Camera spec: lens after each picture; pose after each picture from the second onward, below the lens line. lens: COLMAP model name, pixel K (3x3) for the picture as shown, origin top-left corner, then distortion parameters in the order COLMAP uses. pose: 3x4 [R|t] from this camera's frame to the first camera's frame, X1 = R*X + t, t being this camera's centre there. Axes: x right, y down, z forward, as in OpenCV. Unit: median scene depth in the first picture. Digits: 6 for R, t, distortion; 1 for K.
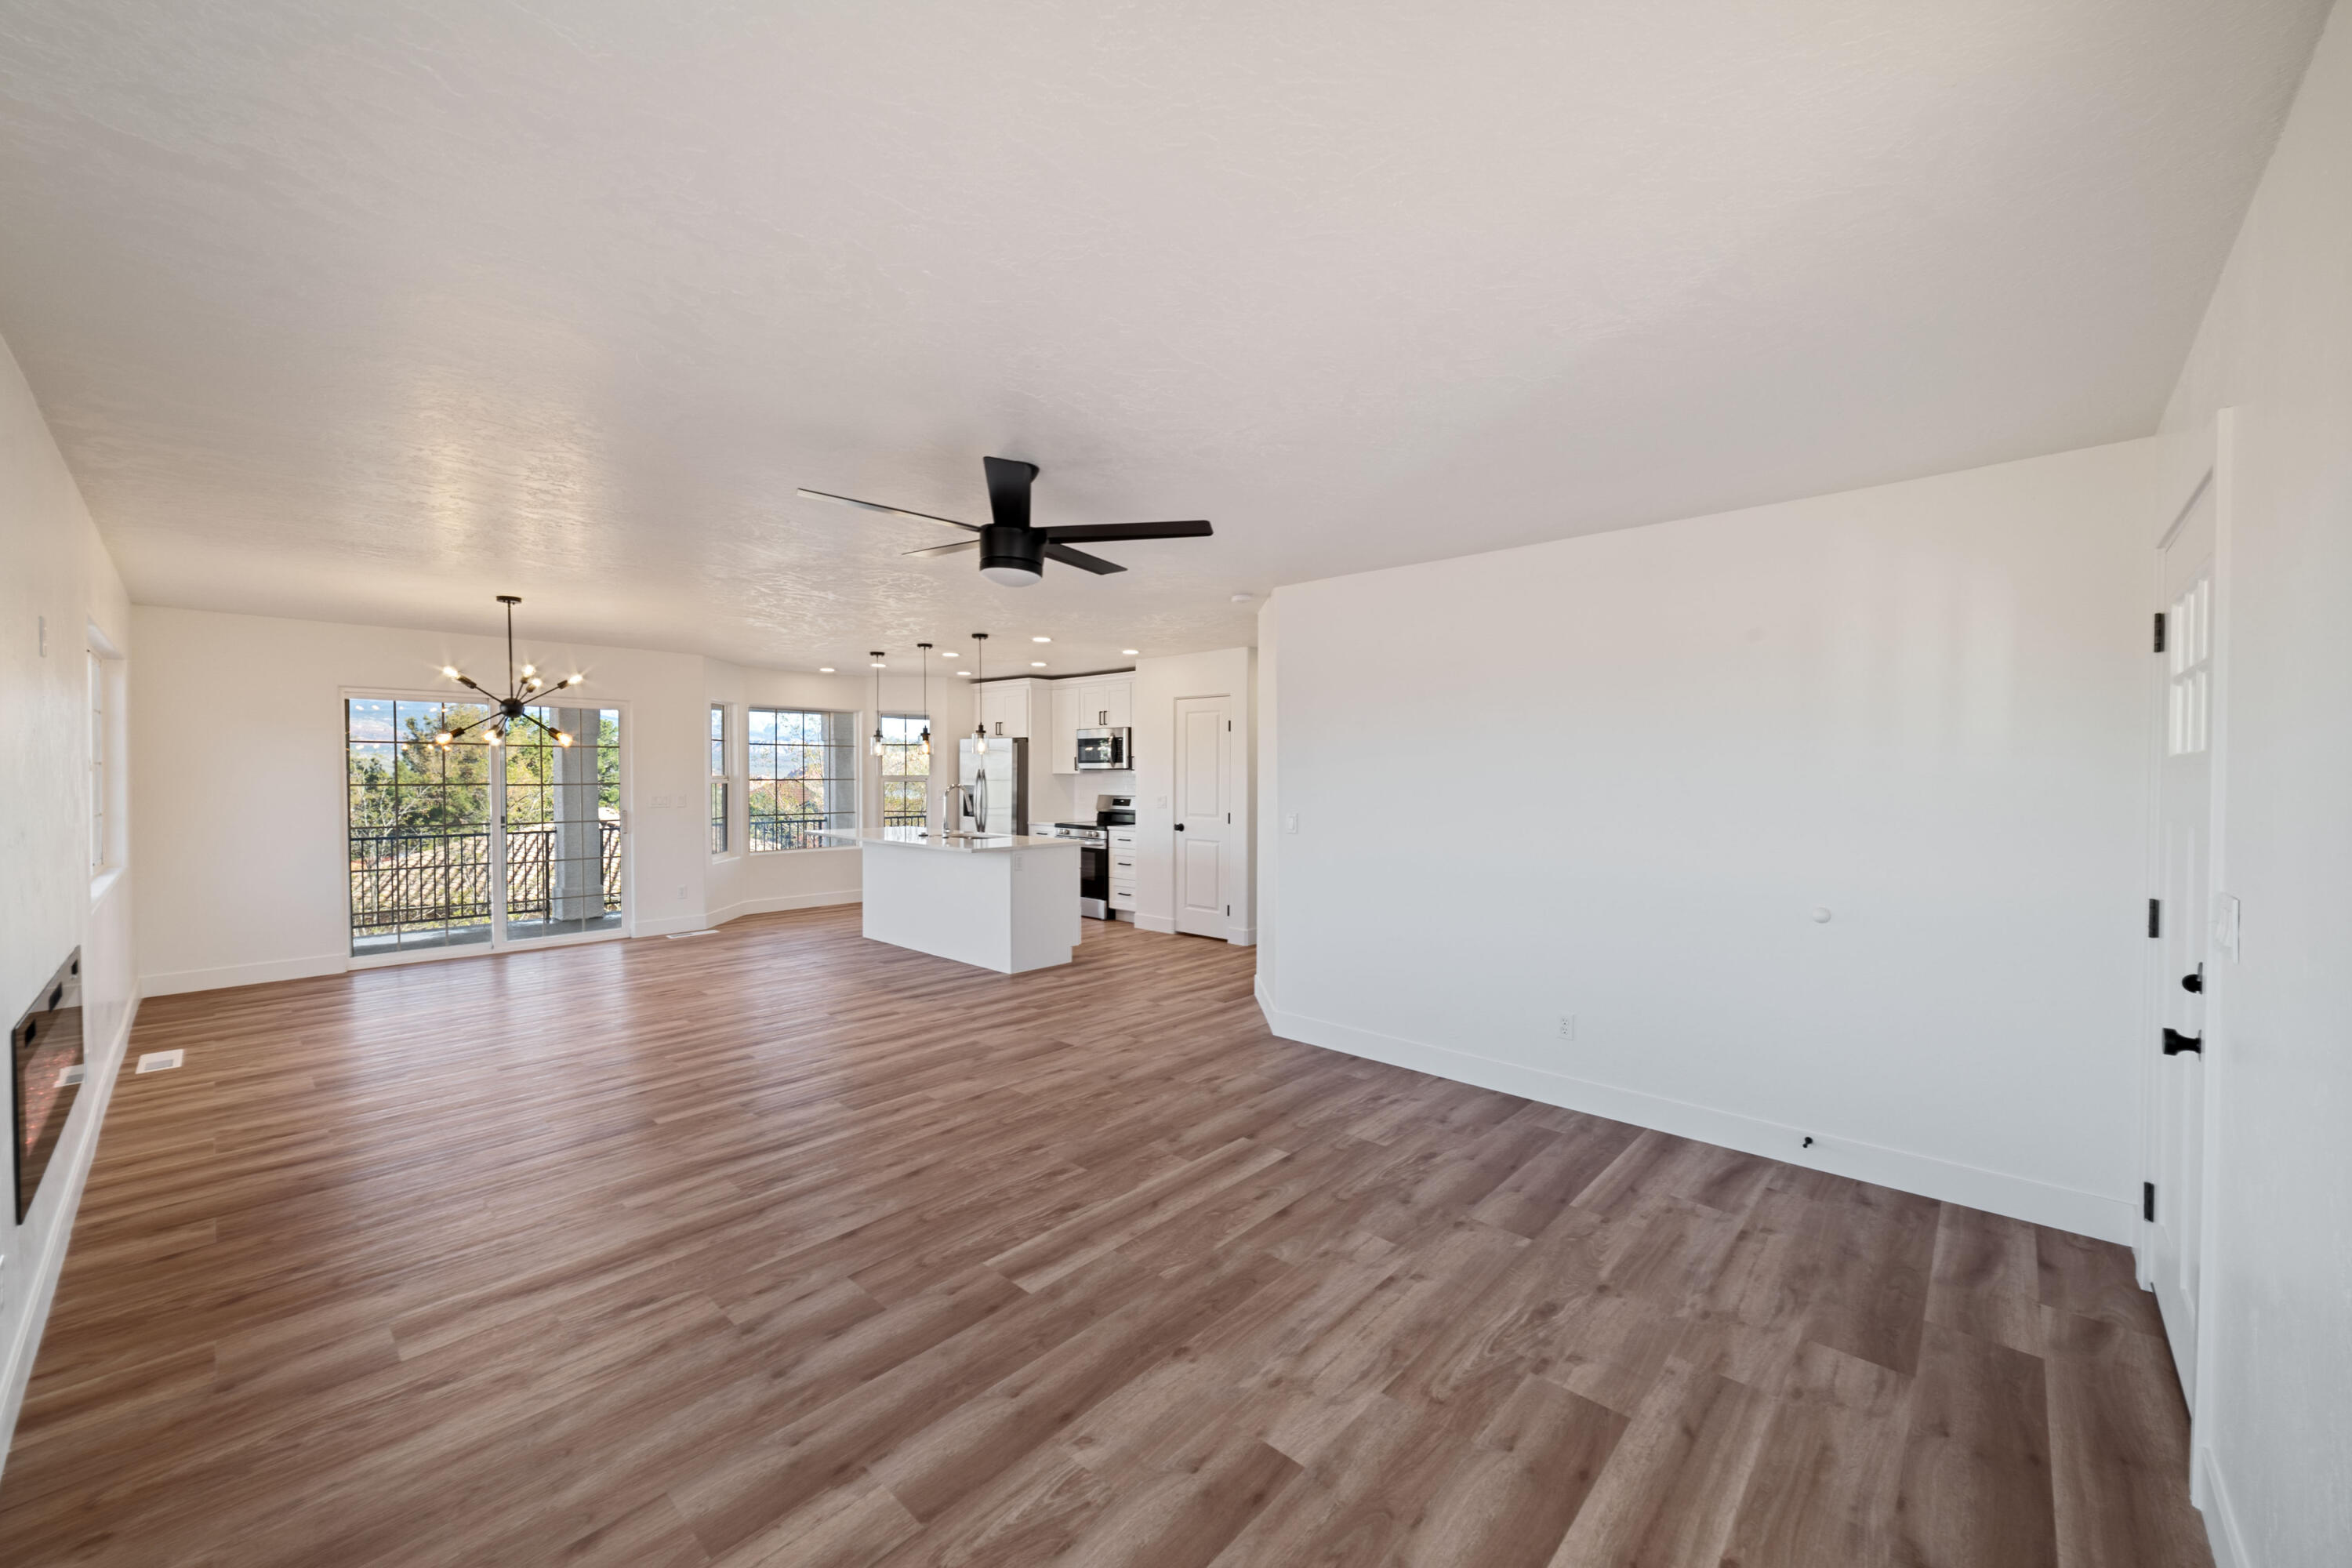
lens RADIAL K [[921.5, 0, 1187.0], [0, 921.5, 783.7], [0, 0, 1]] dist [0.002382, 0.000613]
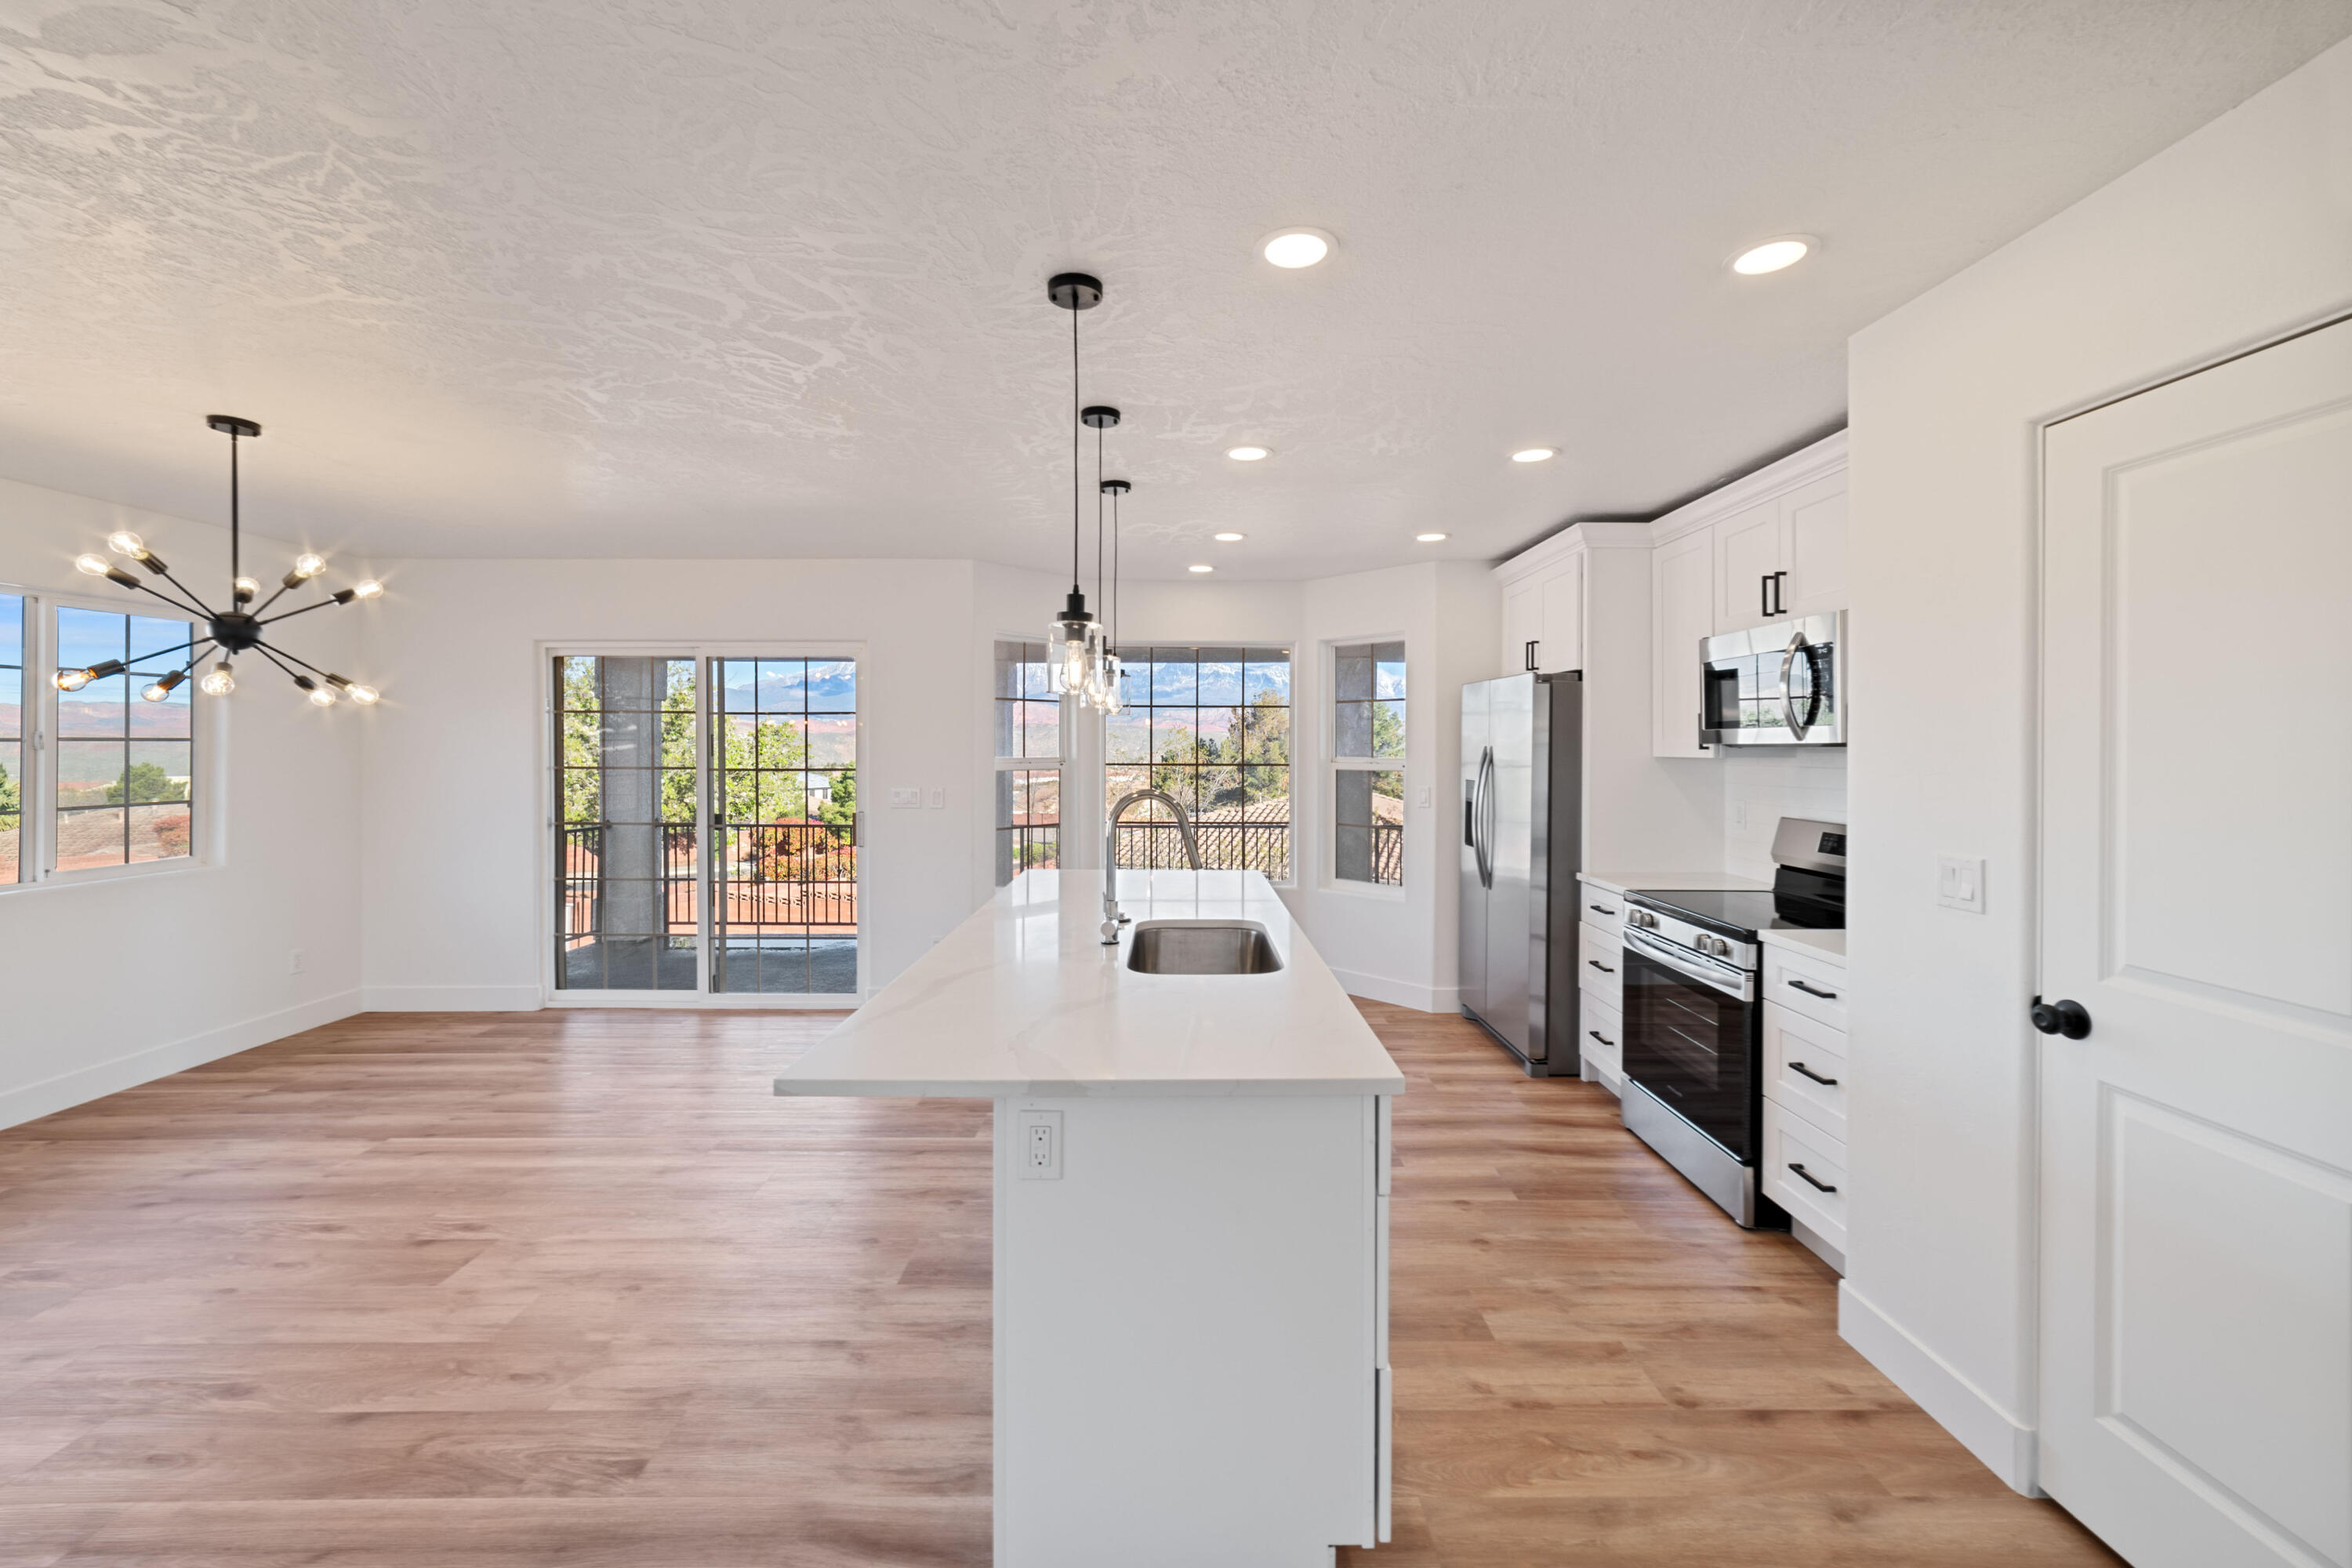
lens RADIAL K [[921.5, 0, 1186.7], [0, 921.5, 755.5], [0, 0, 1]] dist [0.002382, 0.000613]
pose [[0.687454, 0.006063, -0.726203, 0.007394], [-0.007712, 0.999970, 0.001048, -0.012550], [0.726187, 0.004880, 0.687480, 0.700296]]
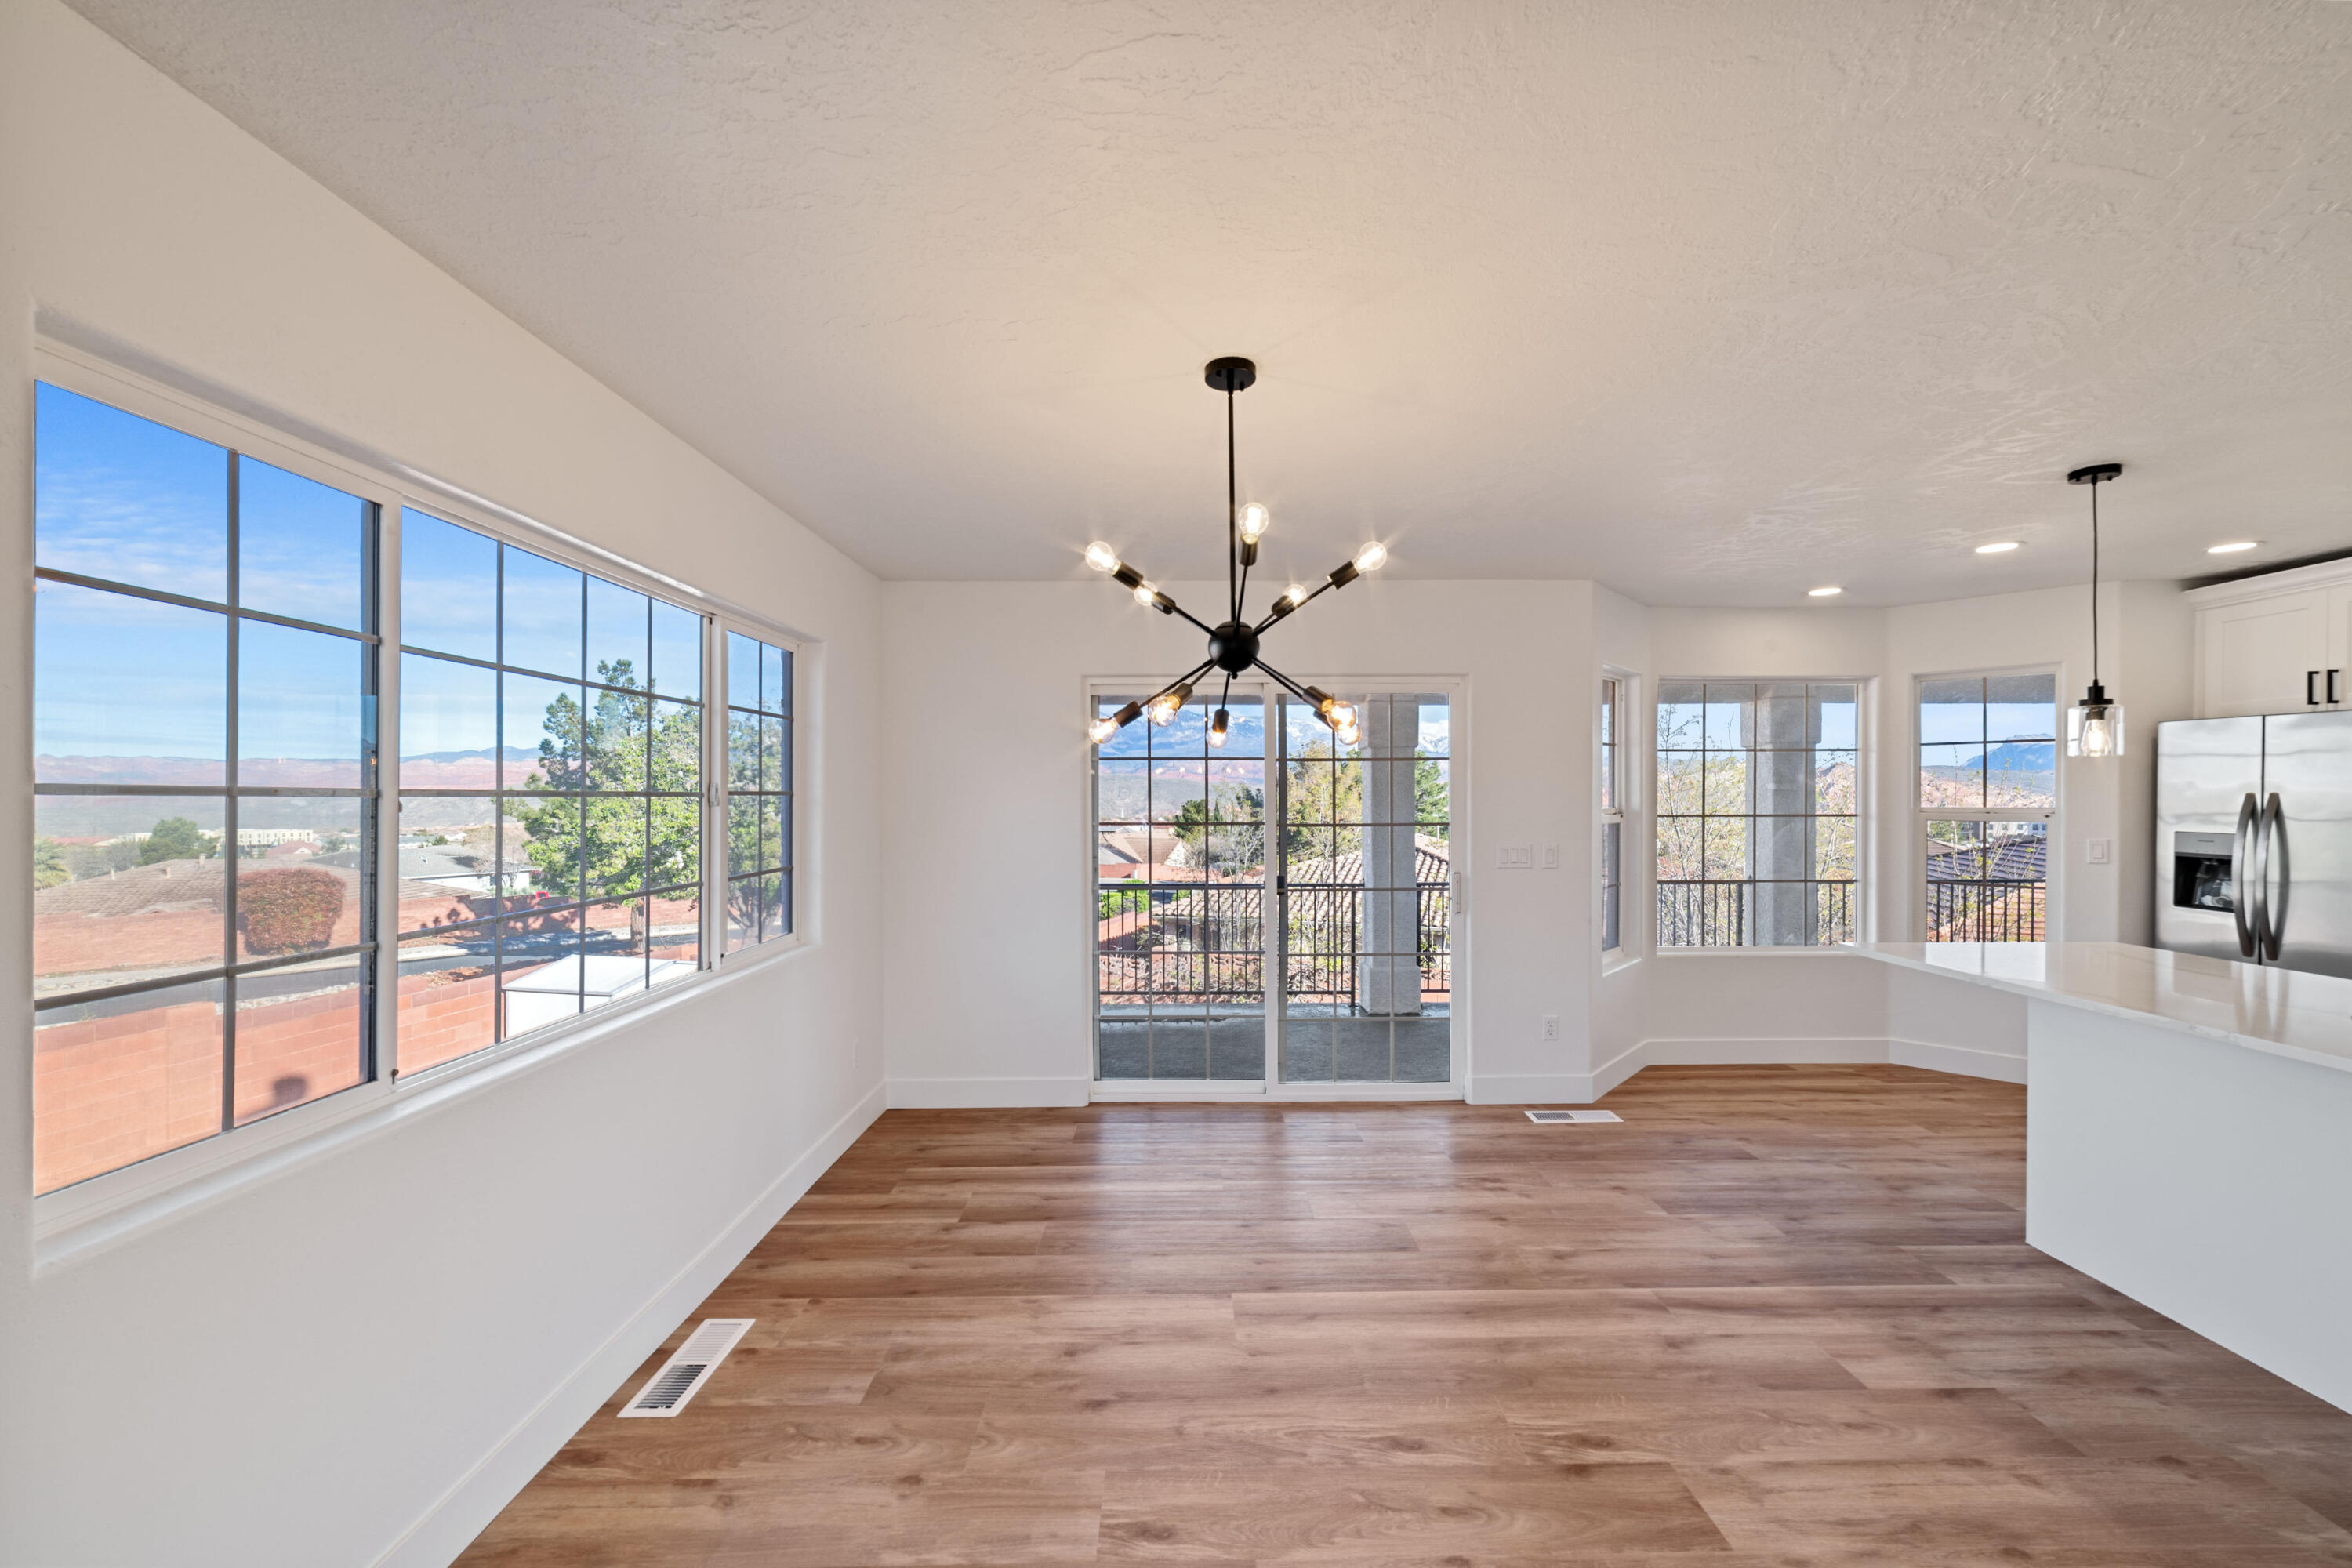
lens RADIAL K [[921.5, 0, 1186.9], [0, 921.5, 792.1], [0, 0, 1]] dist [0.002382, 0.000613]
pose [[0.693831, -0.007398, -0.720100, -0.314943], [-0.004086, 0.999891, -0.014209, -0.010592], [0.720126, 0.012800, 0.693725, 0.484187]]
